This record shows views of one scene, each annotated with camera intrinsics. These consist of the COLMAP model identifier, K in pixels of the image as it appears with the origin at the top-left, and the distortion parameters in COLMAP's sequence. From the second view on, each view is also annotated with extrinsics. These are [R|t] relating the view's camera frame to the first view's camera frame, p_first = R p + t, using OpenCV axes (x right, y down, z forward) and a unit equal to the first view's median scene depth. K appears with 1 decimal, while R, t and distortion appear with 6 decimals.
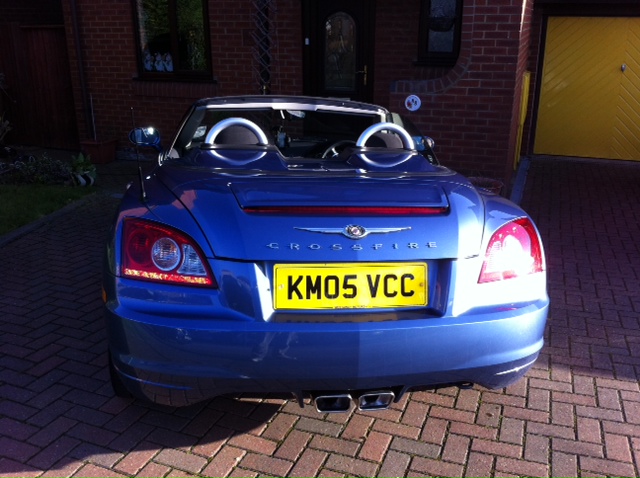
lens RADIAL K [[602.5, 0, 319.7], [0, 602.5, 237.6], [0, 0, 1]] dist [-0.064680, 0.000000]
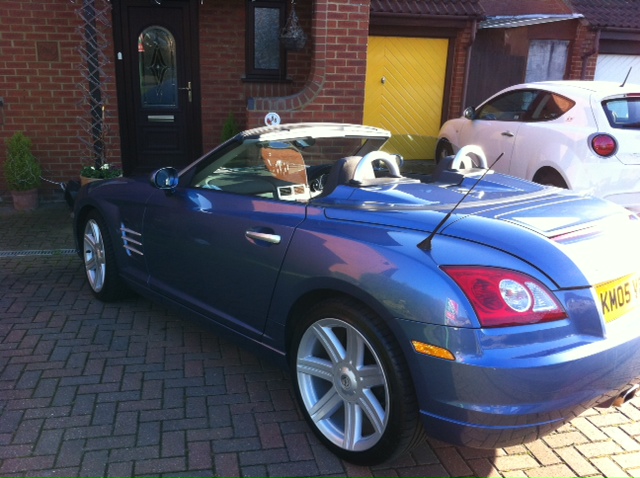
lens RADIAL K [[602.5, 0, 319.1], [0, 602.5, 240.3], [0, 0, 1]] dist [-0.064680, 0.000000]
pose [[0.838752, -0.140667, 0.526030, -0.346343], [0.142993, 0.989051, 0.036483, -0.049672], [-0.525403, 0.044619, 0.849683, 0.103114]]
